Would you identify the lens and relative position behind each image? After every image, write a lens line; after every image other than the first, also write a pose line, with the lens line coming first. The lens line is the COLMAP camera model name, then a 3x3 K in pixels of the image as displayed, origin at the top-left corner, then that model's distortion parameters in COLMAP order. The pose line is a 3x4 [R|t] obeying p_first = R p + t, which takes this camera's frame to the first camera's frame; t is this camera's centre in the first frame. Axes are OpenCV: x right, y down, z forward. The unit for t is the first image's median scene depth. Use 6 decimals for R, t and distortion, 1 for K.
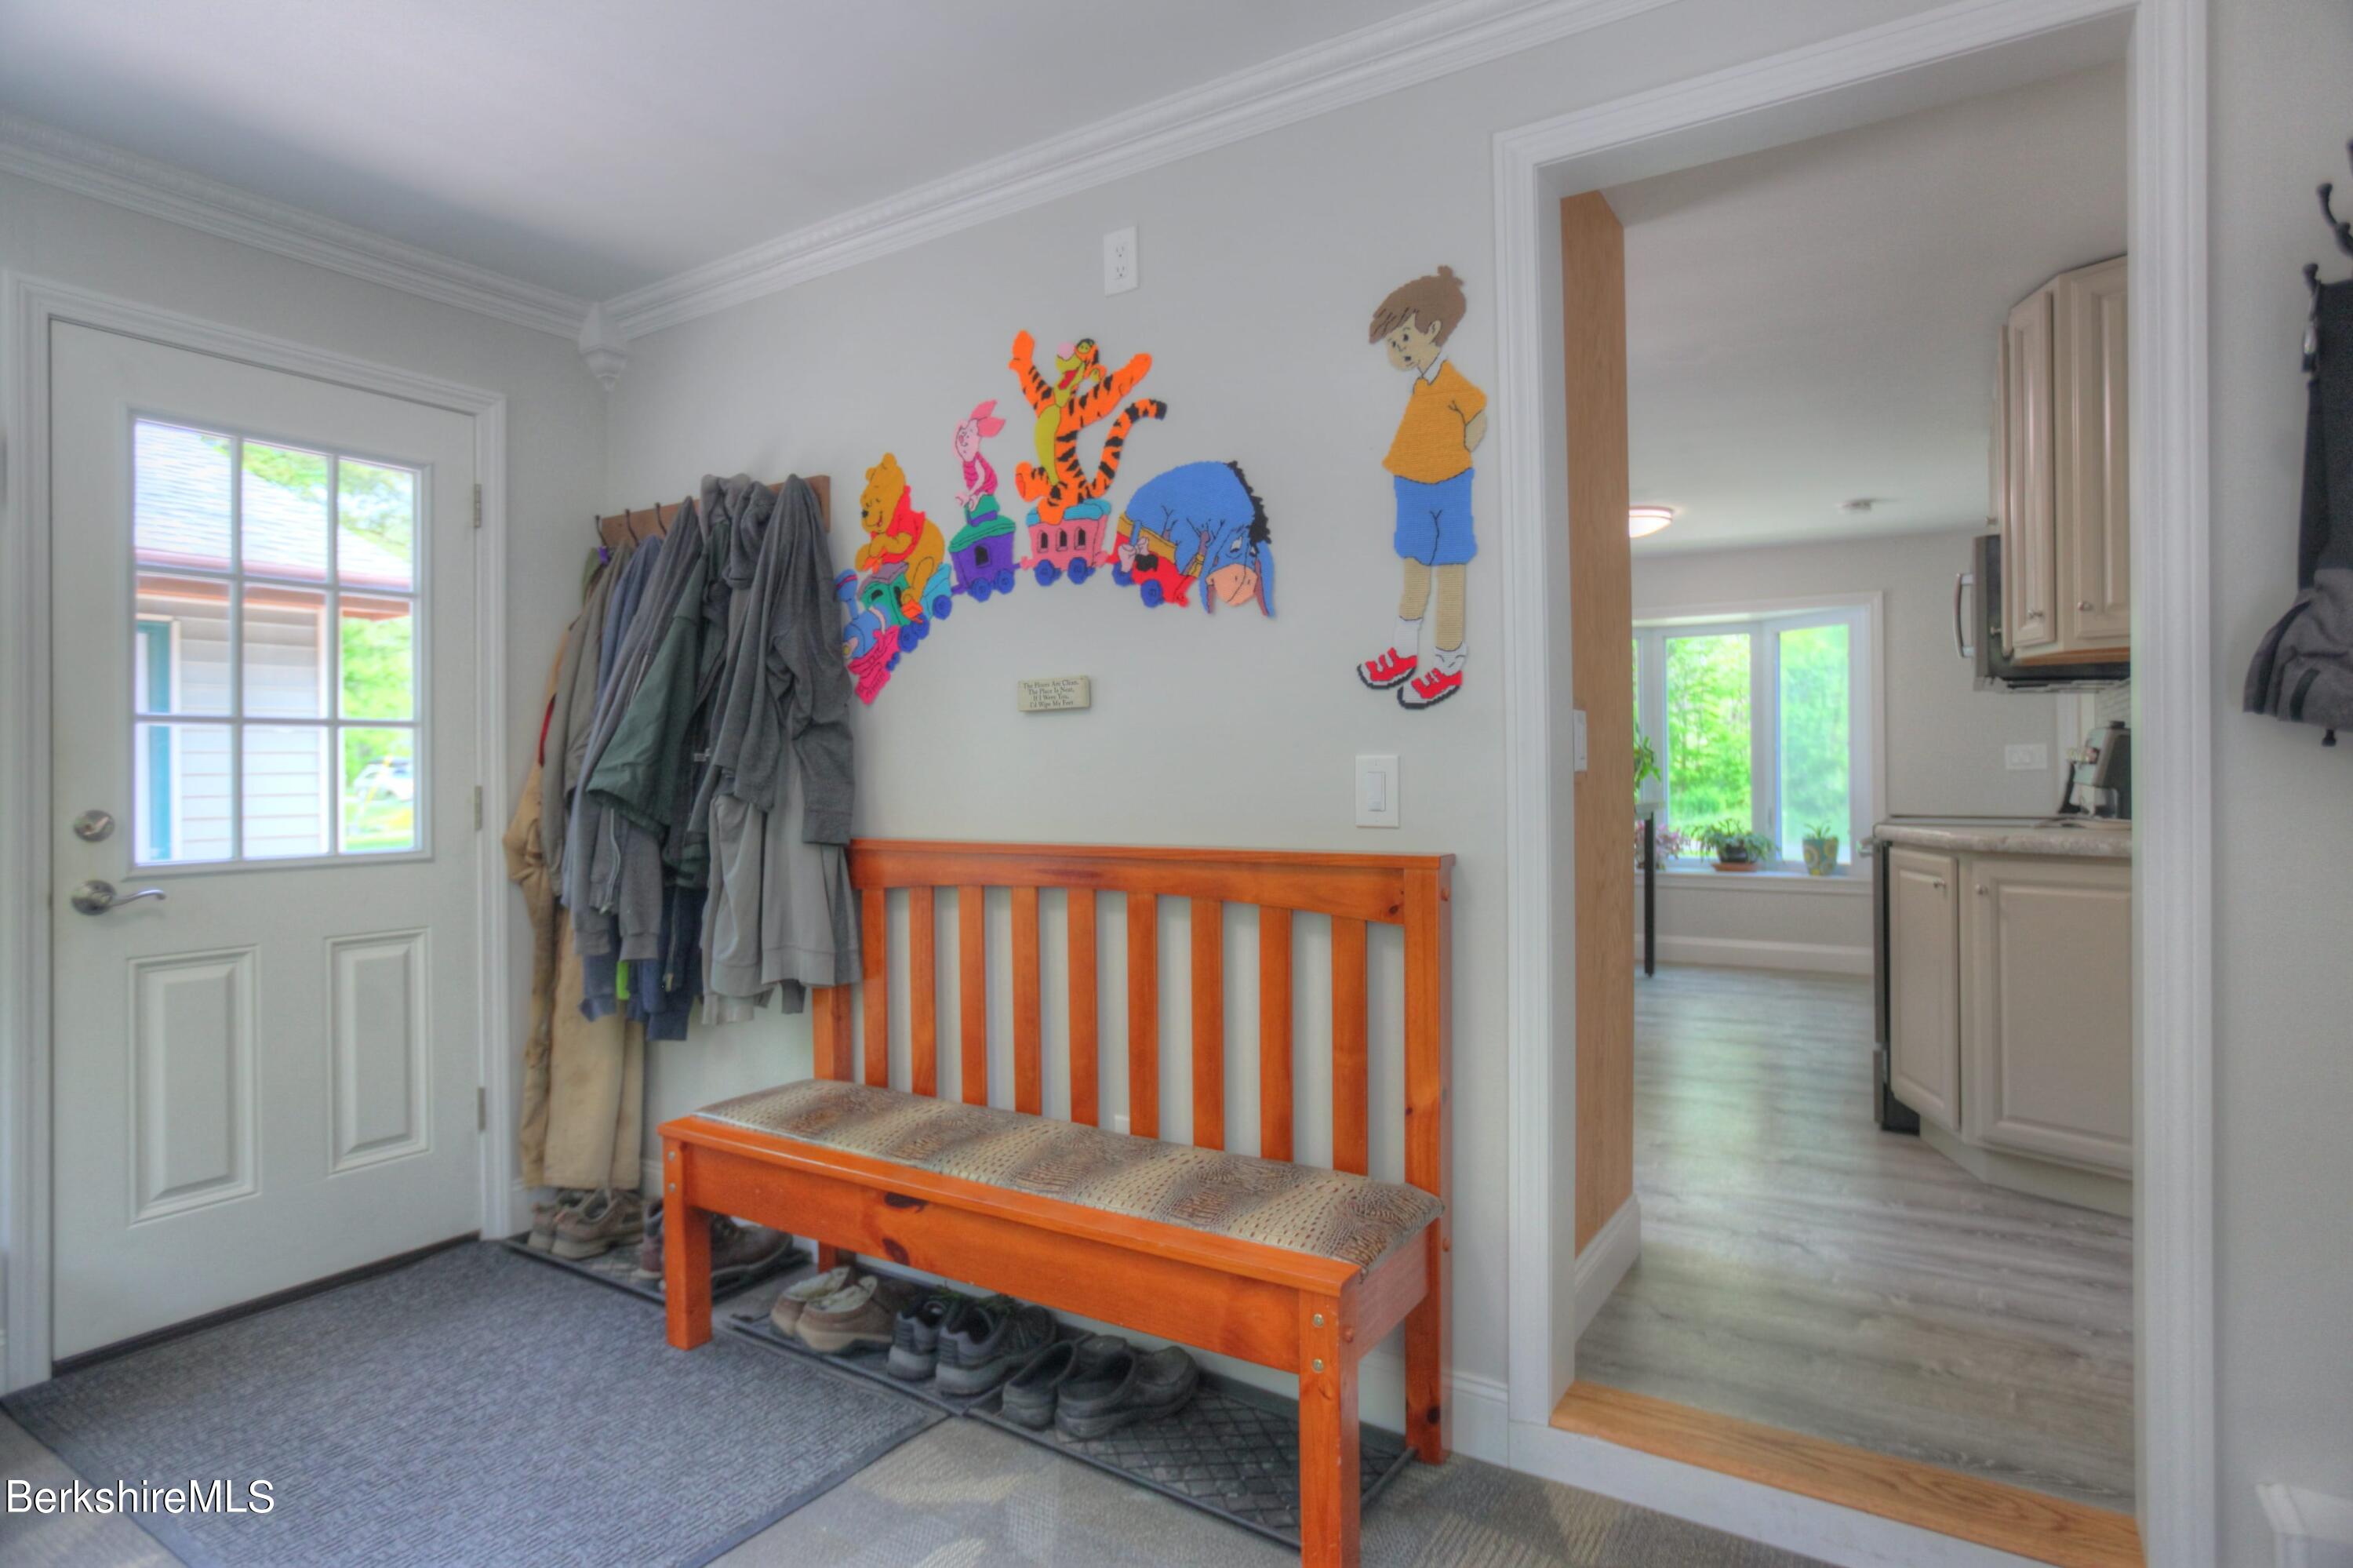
lens RADIAL K [[1270.8, 0, 1174.7], [0, 1270.8, 772.7], [0, 0, 1]] dist [-0.050954, -0.000390]
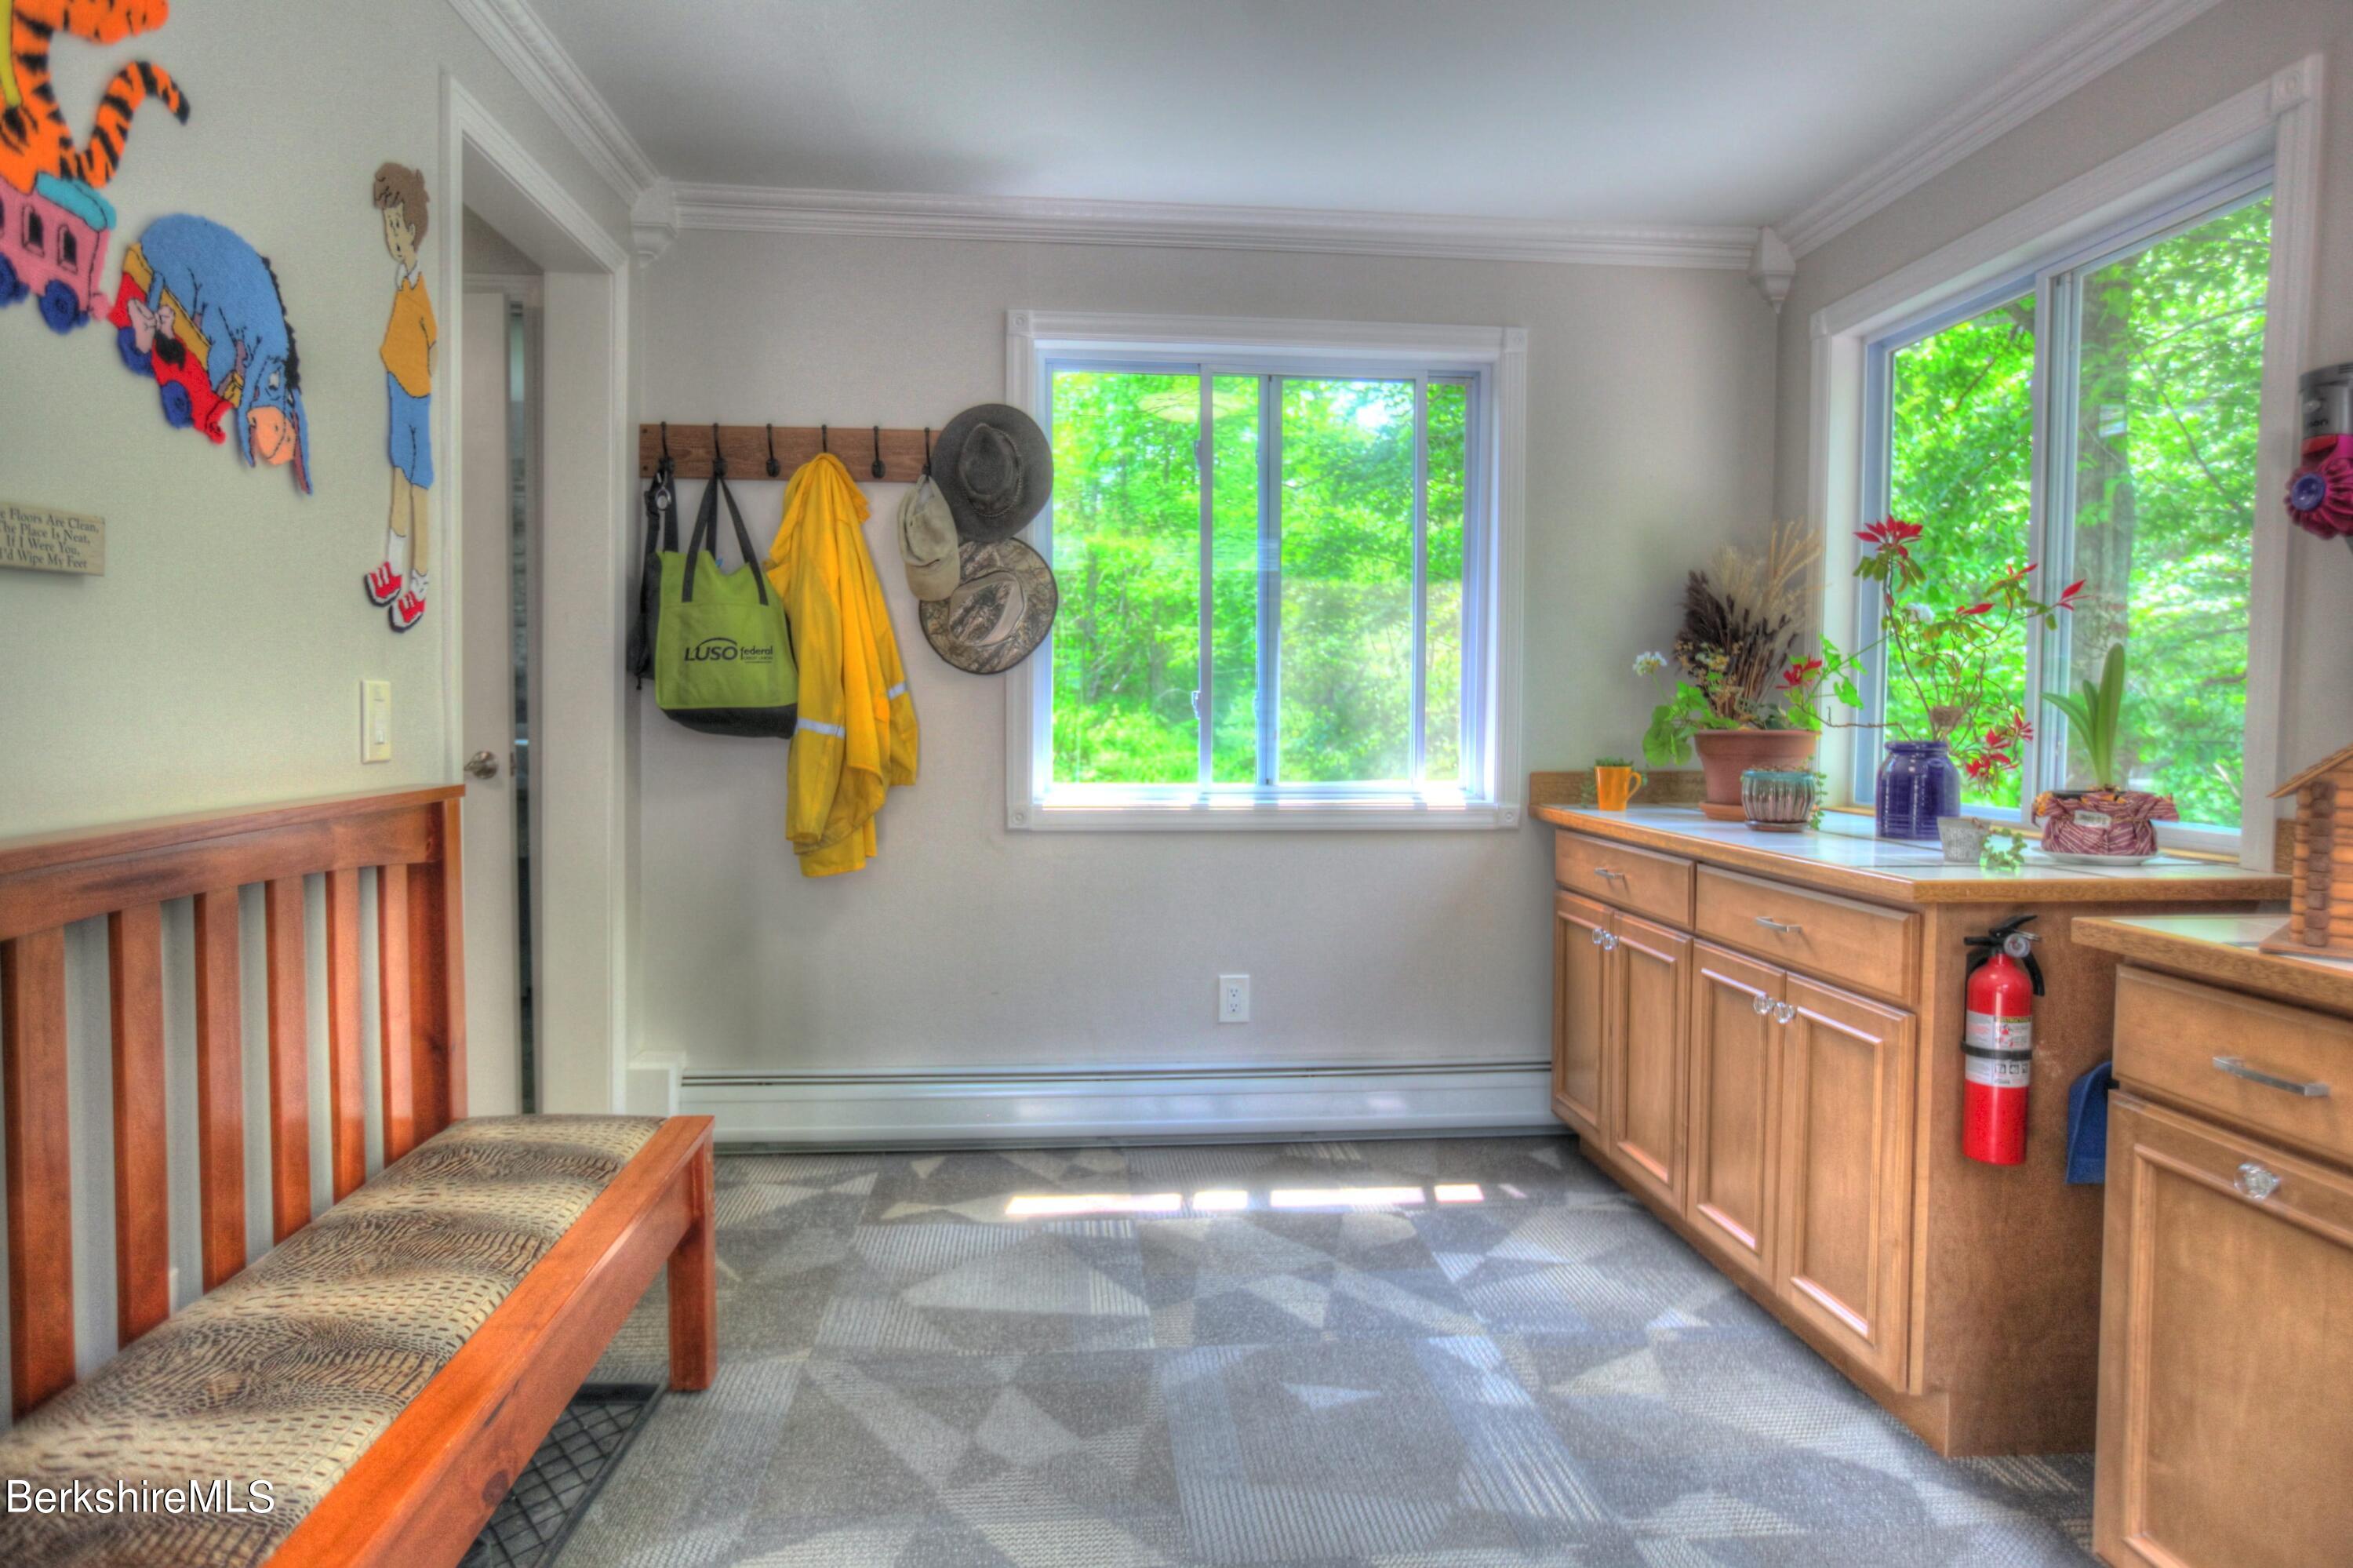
lens RADIAL K [[1318.5, 0, 1173.6], [0, 1318.5, 776.8], [0, 0, 1]] dist [0.005000, 0.001616]
pose [[-0.610603, -0.046549, 0.790568, -0.826559], [-0.008735, 0.998606, 0.052052, 0.000283], [-0.791889, 0.024877, -0.610158, 1.018919]]
